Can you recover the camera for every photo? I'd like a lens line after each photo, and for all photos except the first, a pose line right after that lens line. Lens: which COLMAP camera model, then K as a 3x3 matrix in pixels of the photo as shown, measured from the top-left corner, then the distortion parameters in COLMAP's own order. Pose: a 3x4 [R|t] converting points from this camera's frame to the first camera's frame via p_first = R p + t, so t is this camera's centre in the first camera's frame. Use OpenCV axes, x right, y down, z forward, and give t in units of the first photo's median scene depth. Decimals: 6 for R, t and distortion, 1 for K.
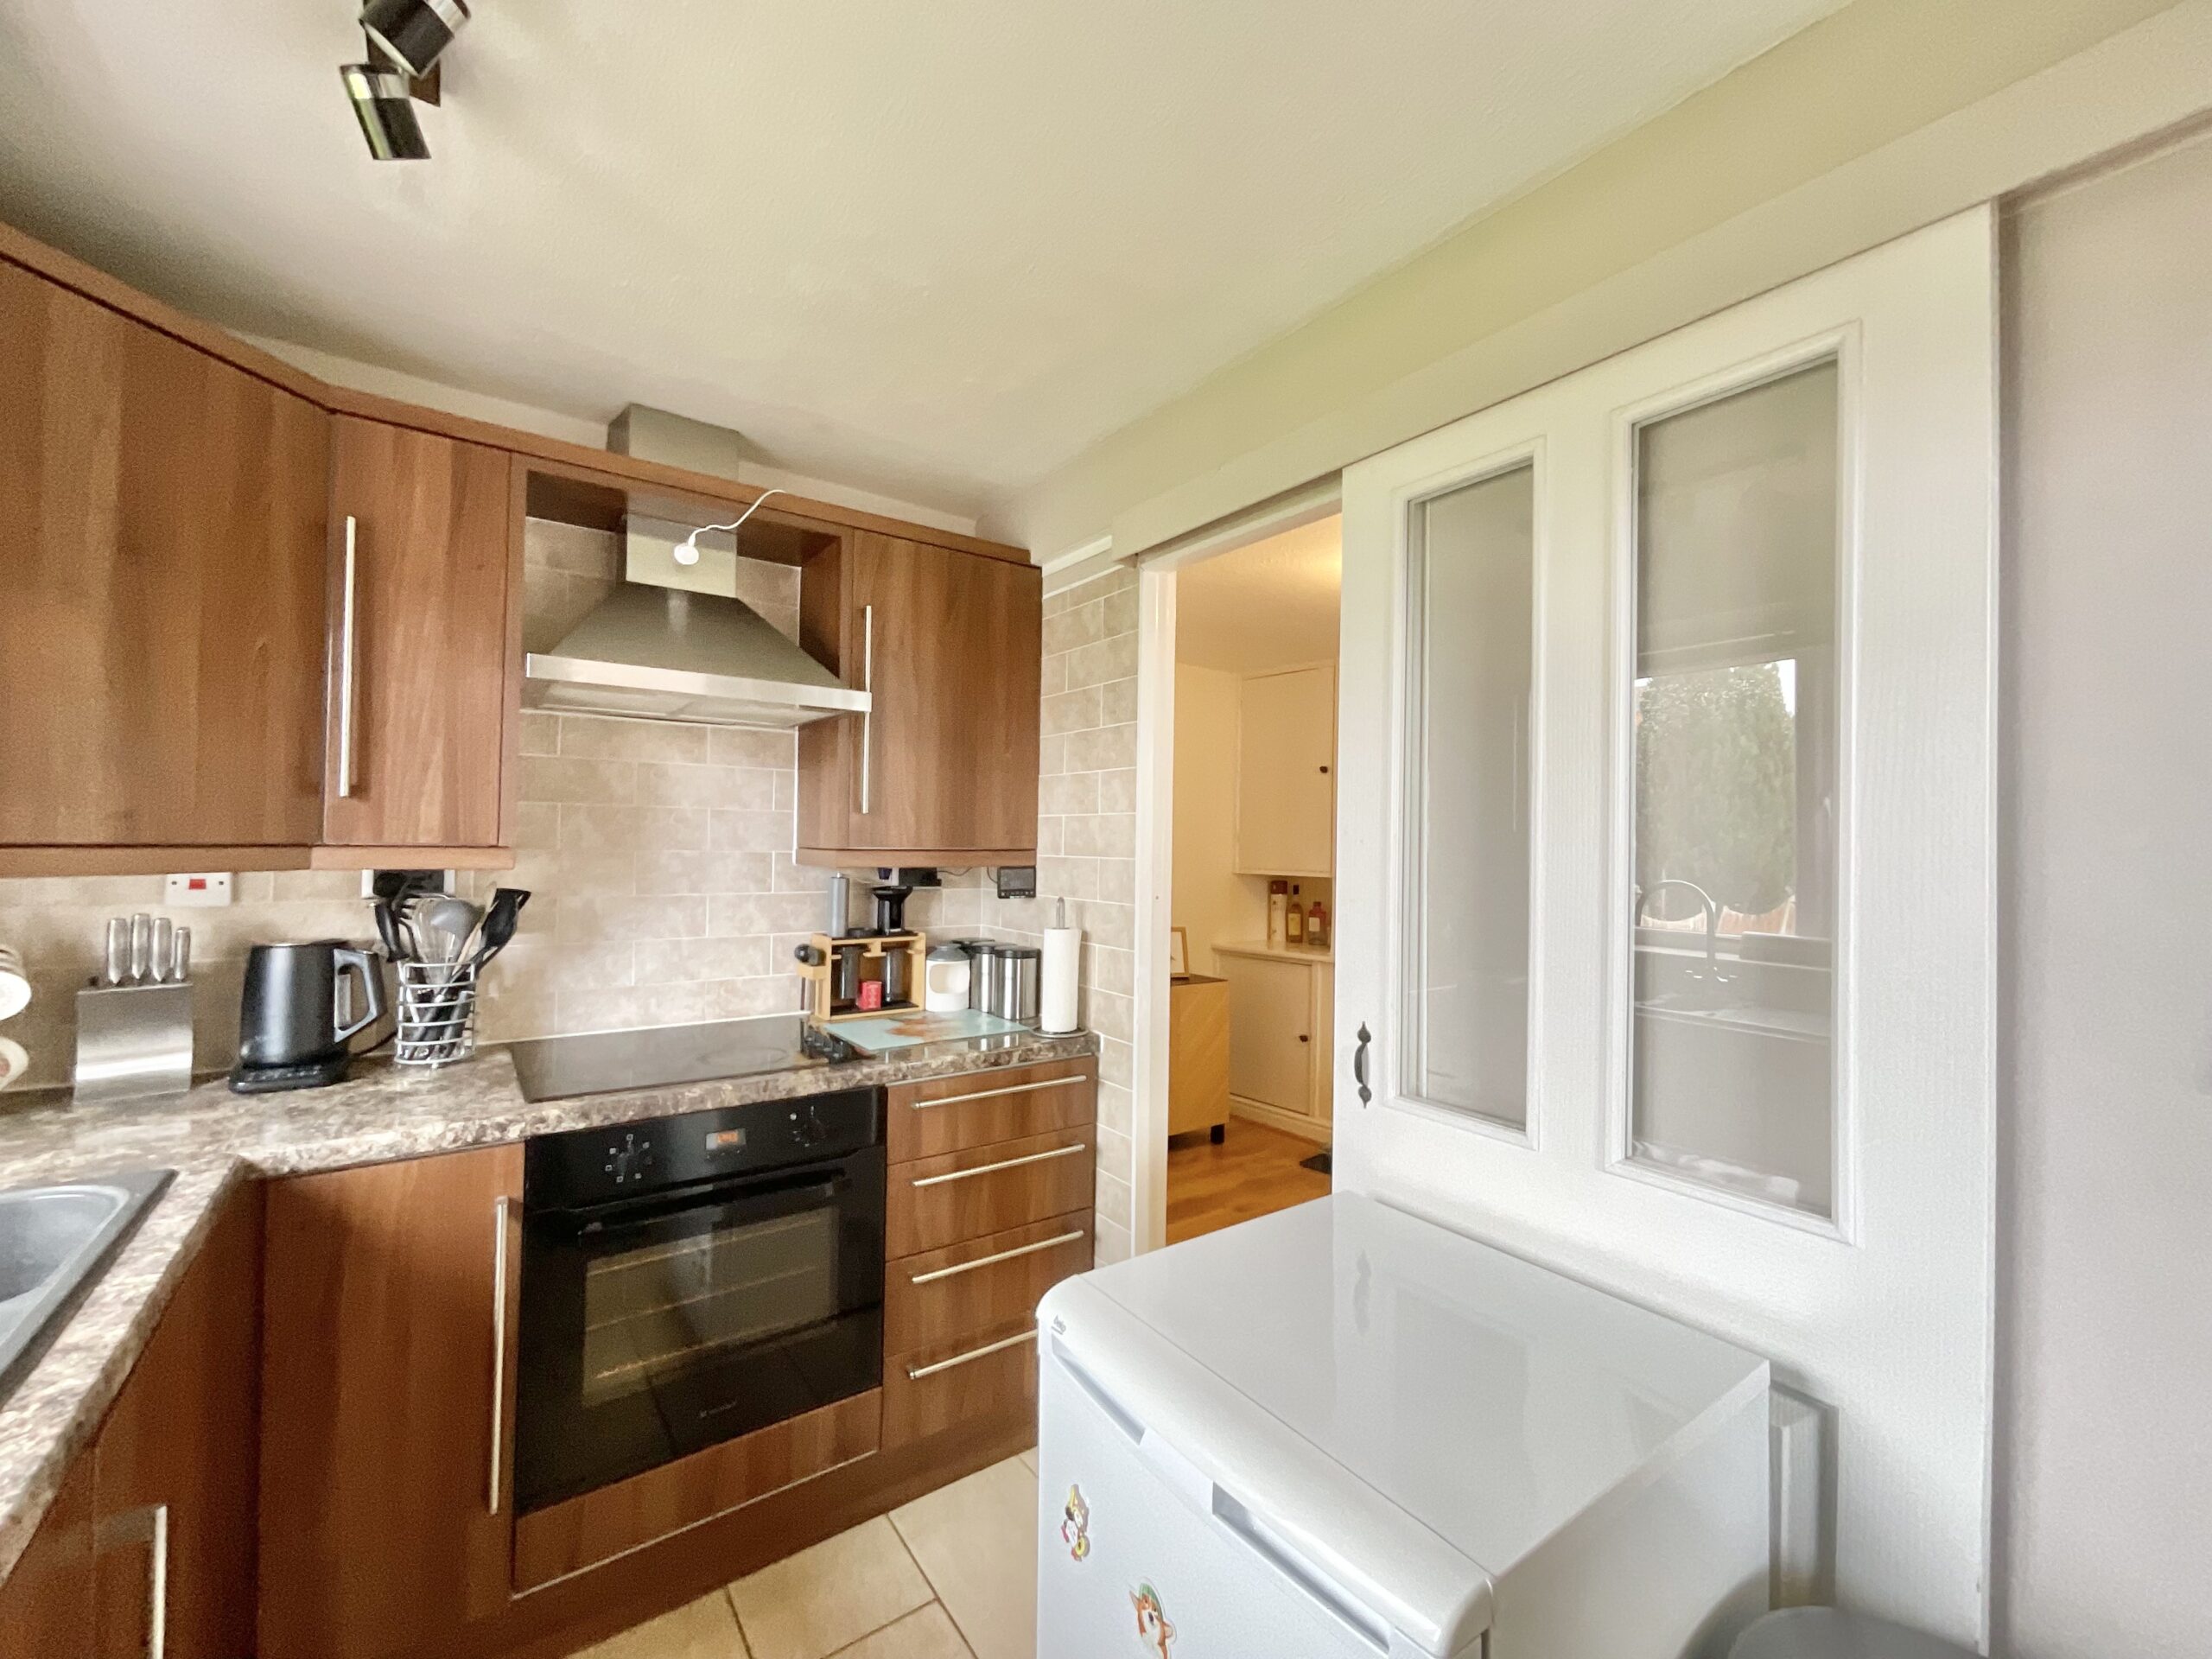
lens RADIAL K [[907.1, 0, 1103.5], [0, 907.1, 827.0], [0, 0, 1]] dist [-0.000443, 0.000864]
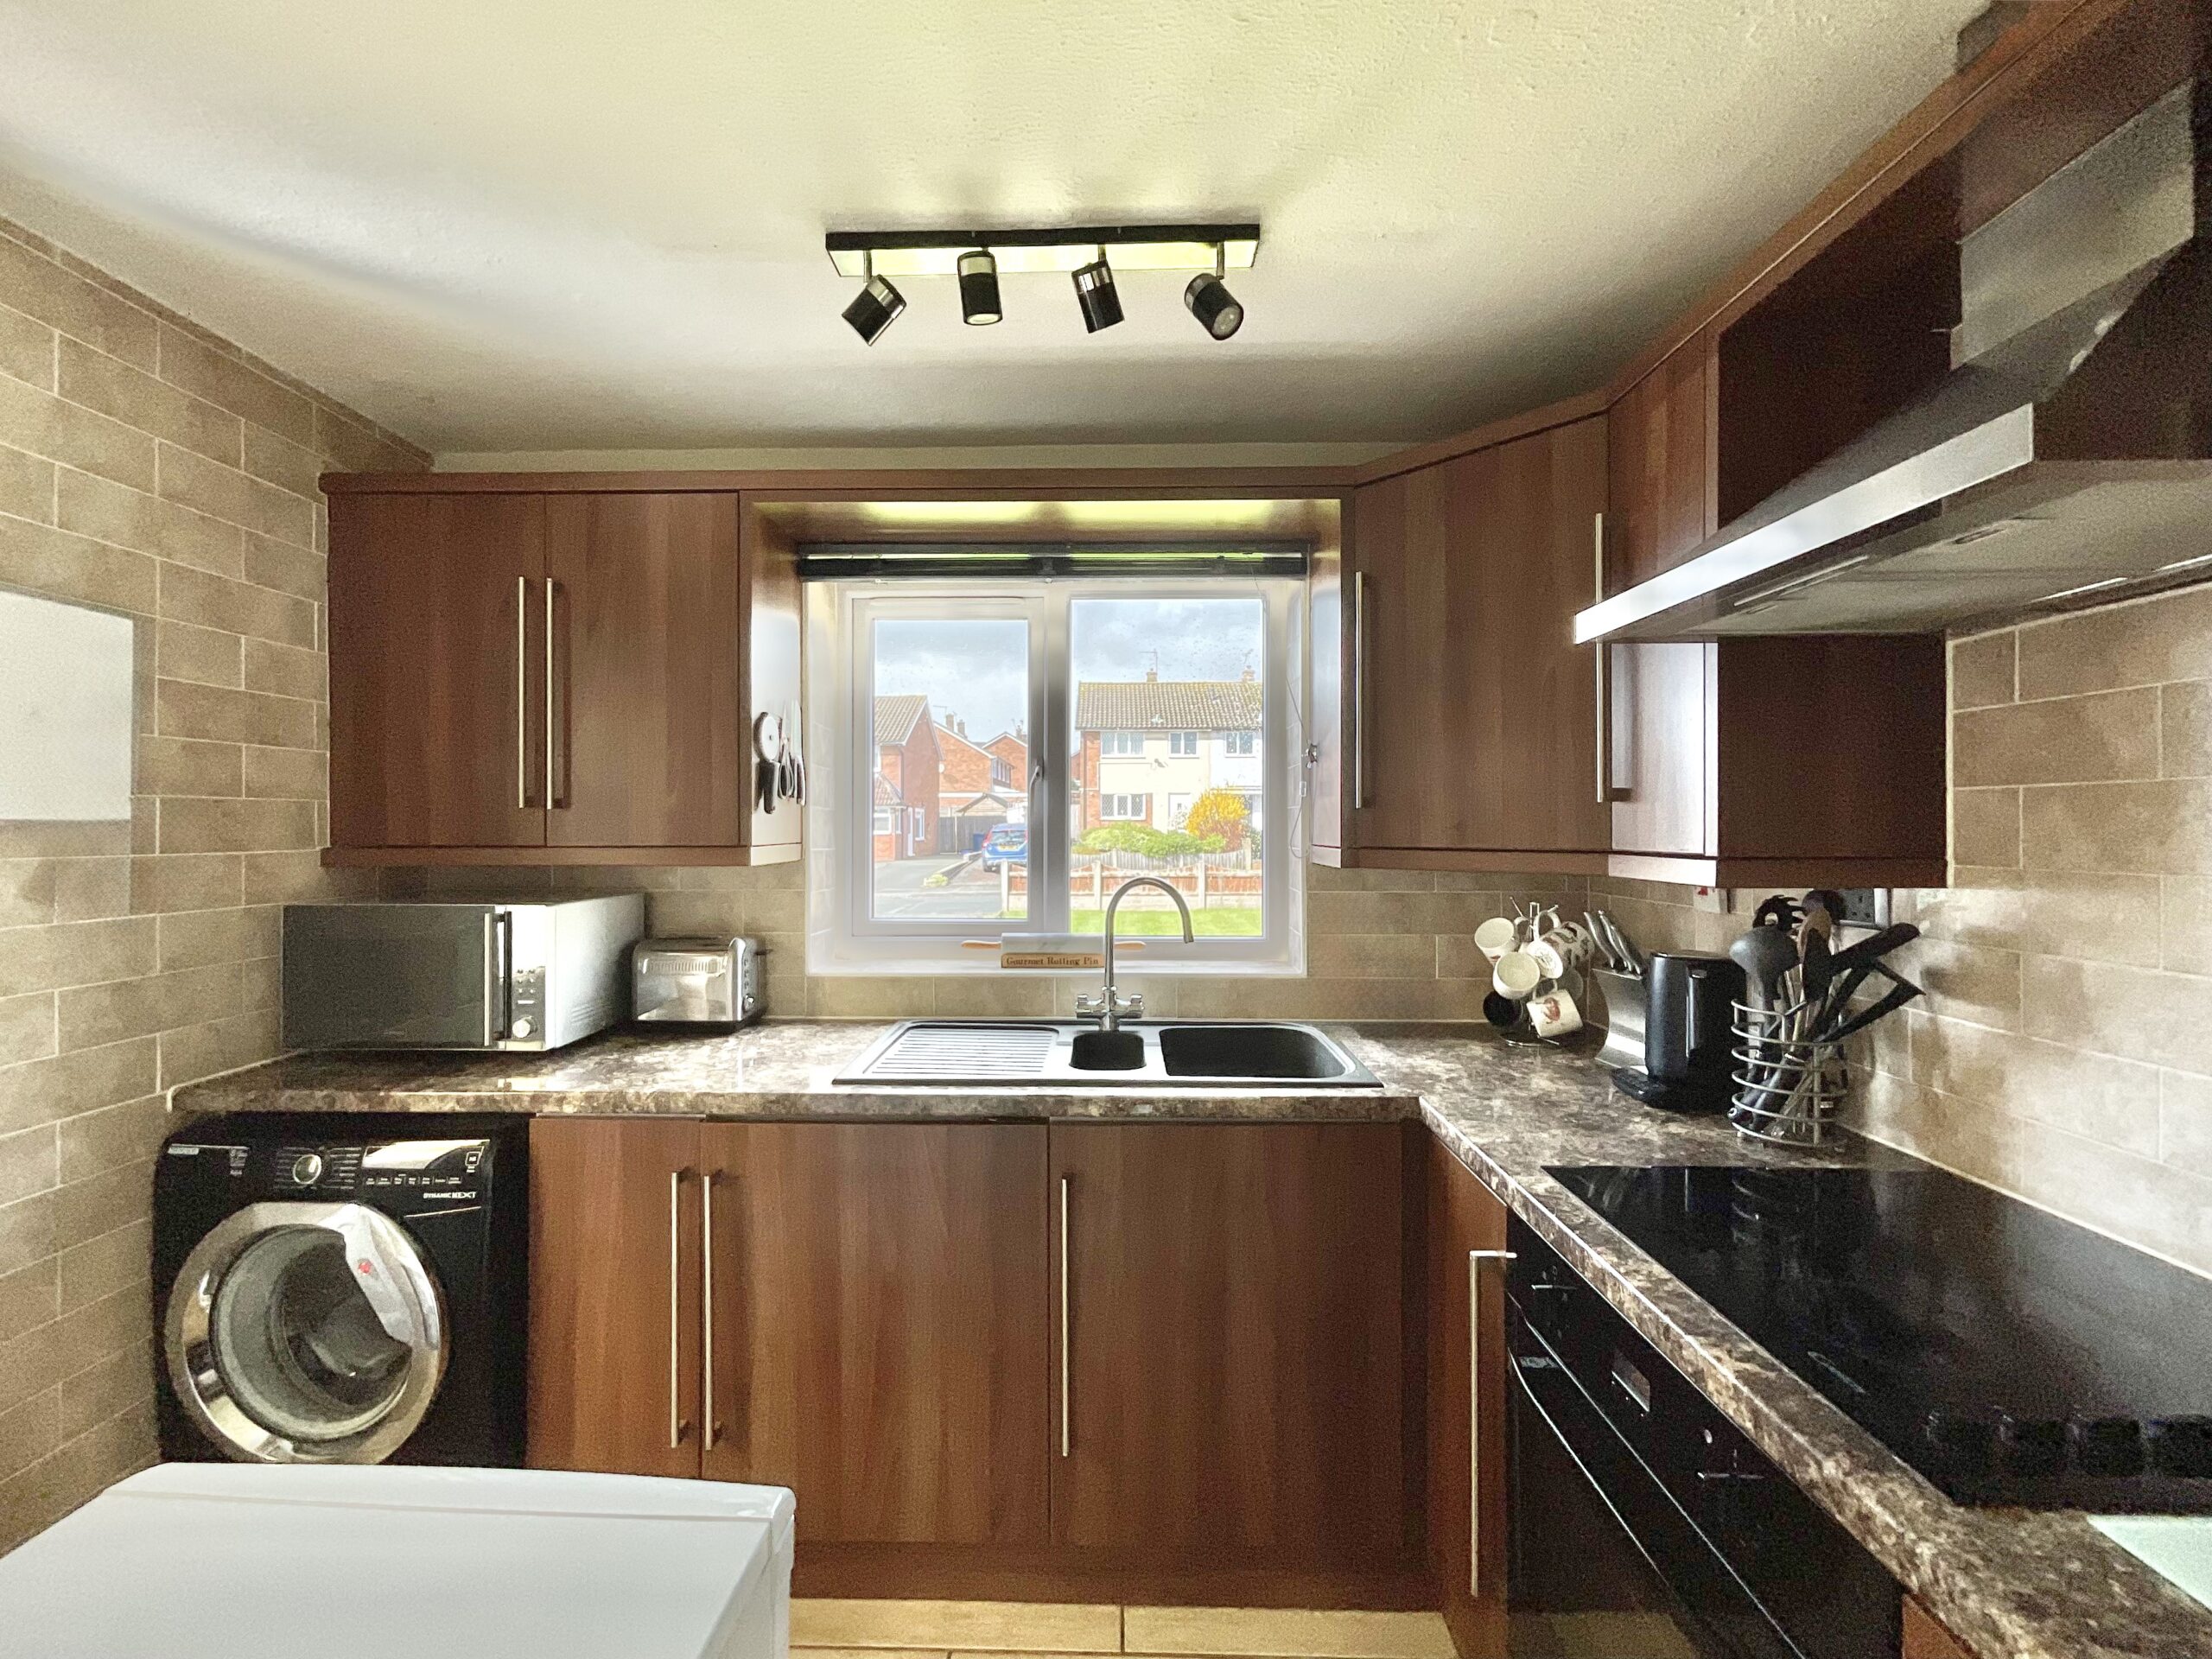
lens RADIAL K [[907.1, 0, 1103.5], [0, 907.1, 827.0], [0, 0, 1]] dist [-0.000443, 0.000864]
pose [[-0.599286, -0.018893, -0.800312, 0.189627], [0.002384, 0.999675, -0.025385, 0.012479], [0.800532, -0.017121, -0.599046, 0.864505]]
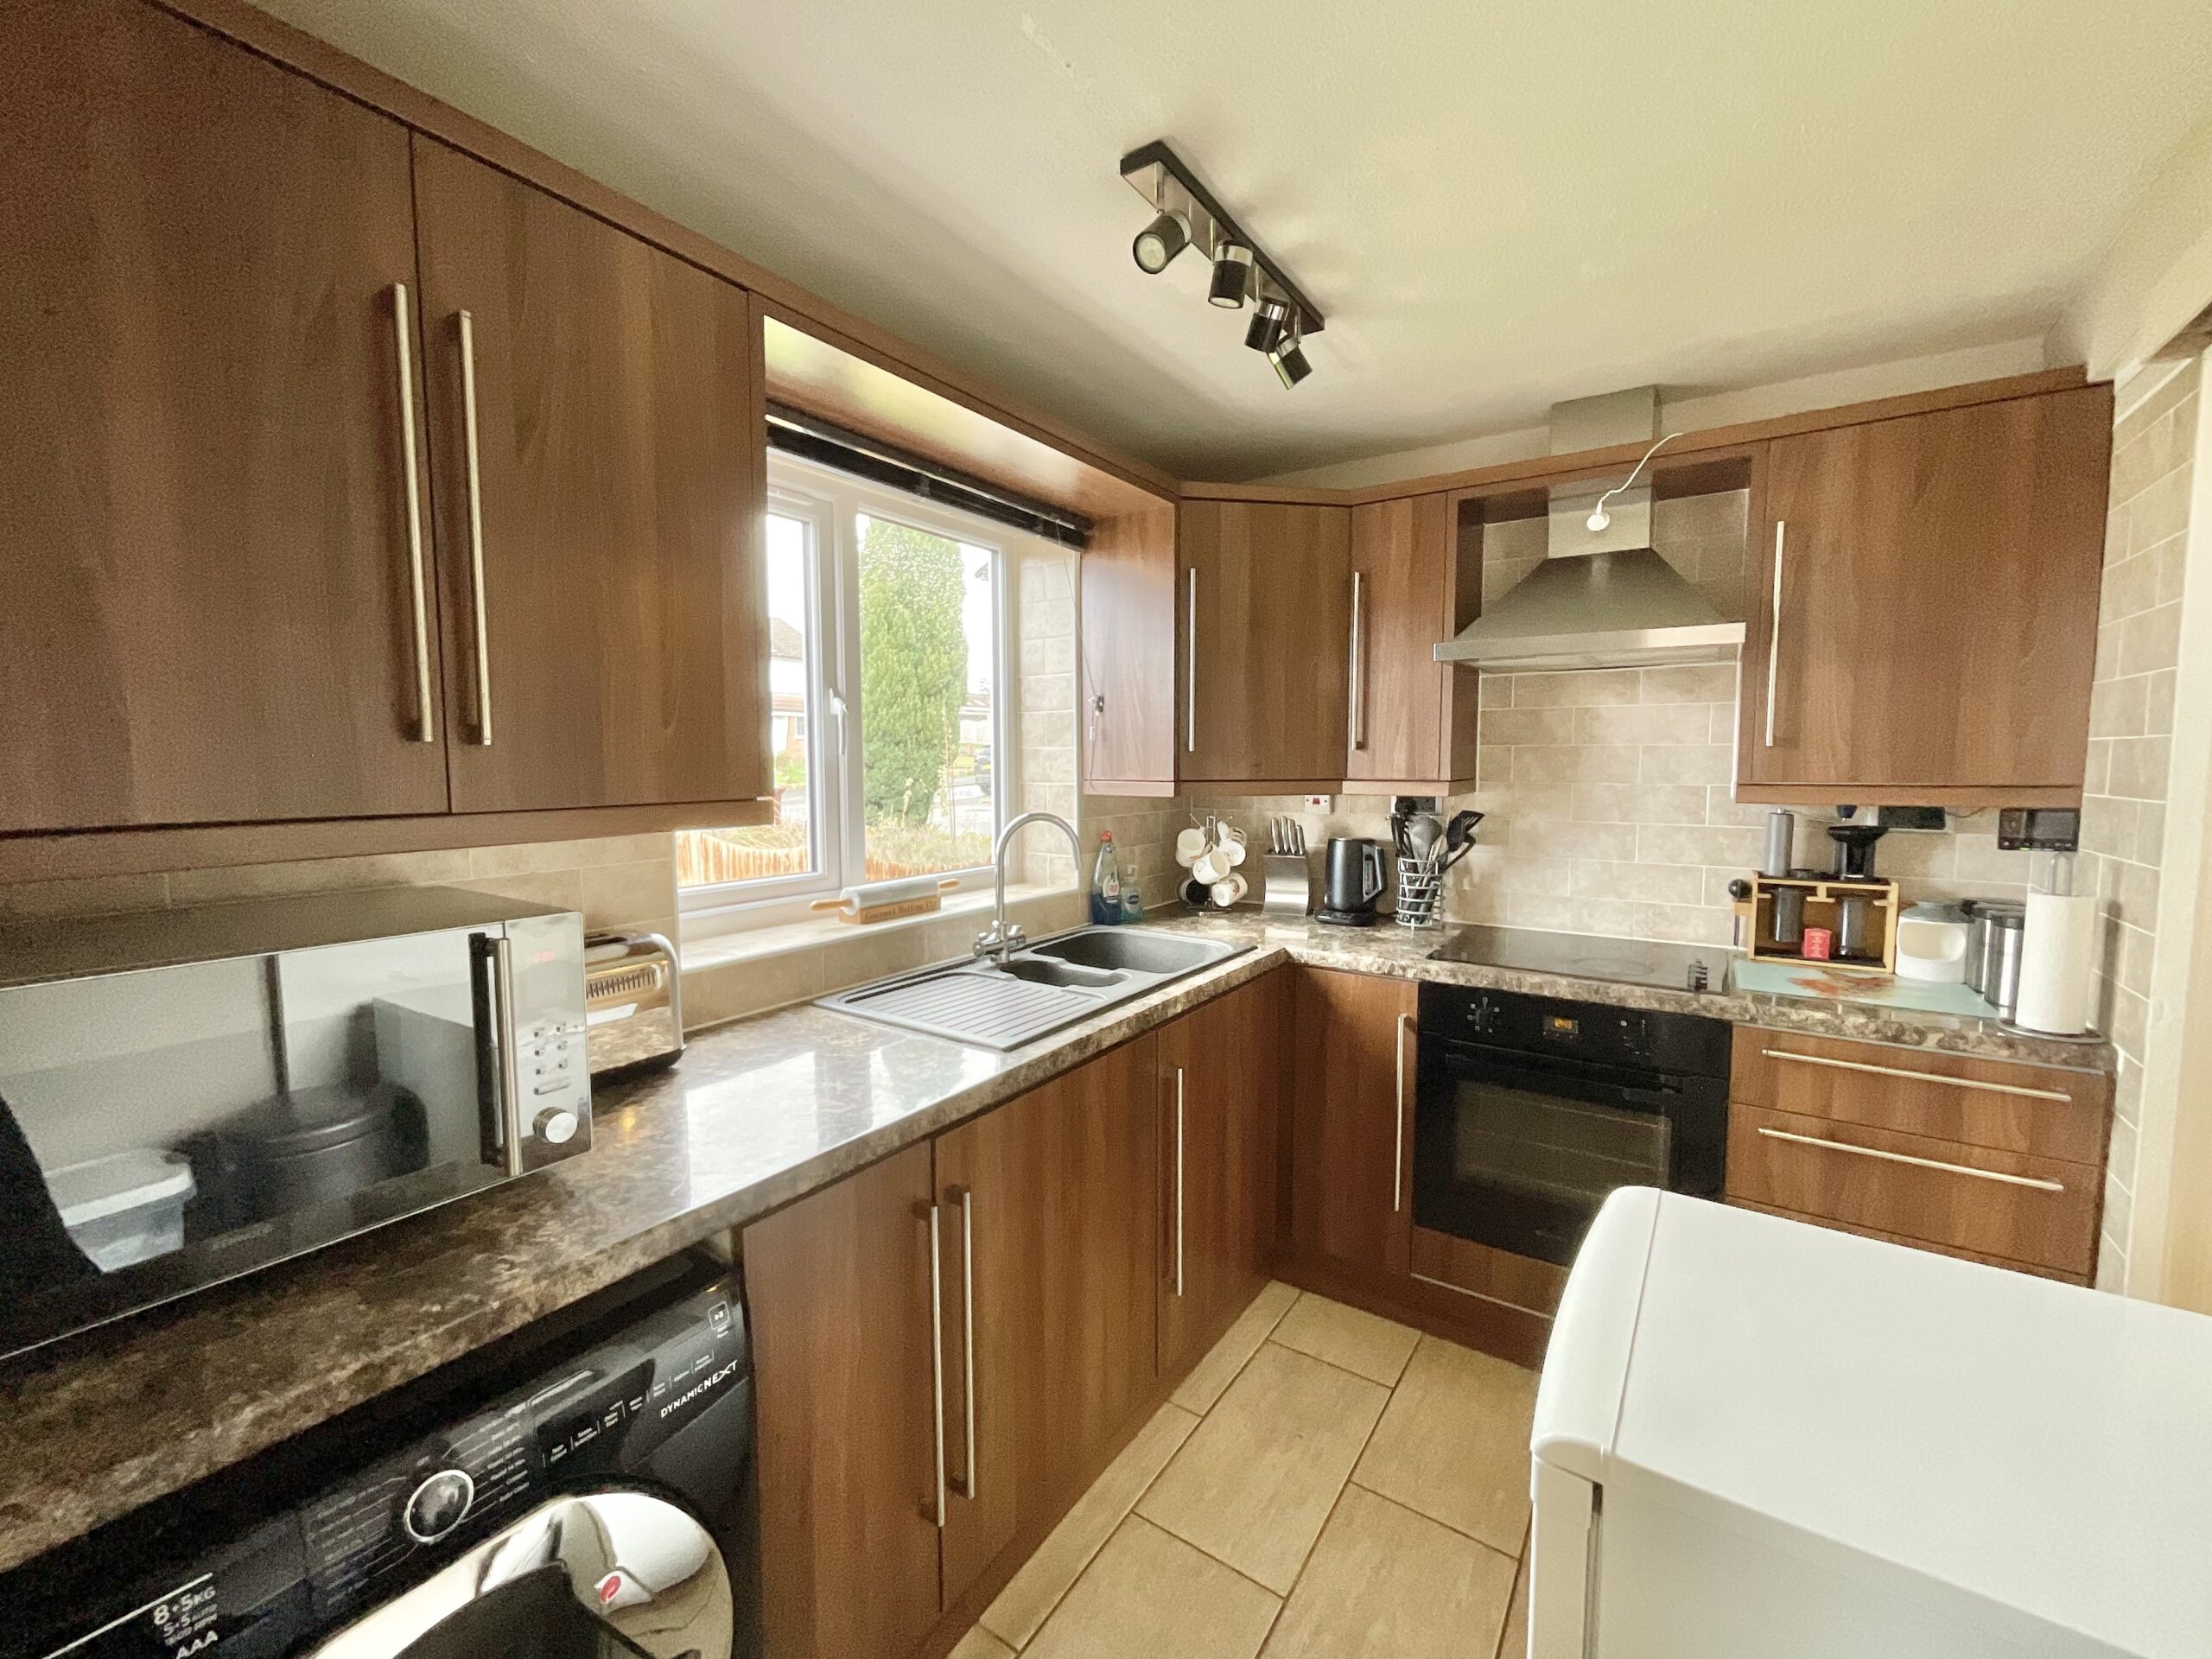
lens RADIAL K [[896.7, 0, 1094.1], [0, 896.7, 822.5], [0, 0, 1]] dist [-0.002971, 0.005779]
pose [[0.336703, 0.050703, -0.940245, 0.384986], [0.023365, 0.997792, 0.062174, -0.010509], [0.941321, -0.042903, 0.334774, 0.019559]]
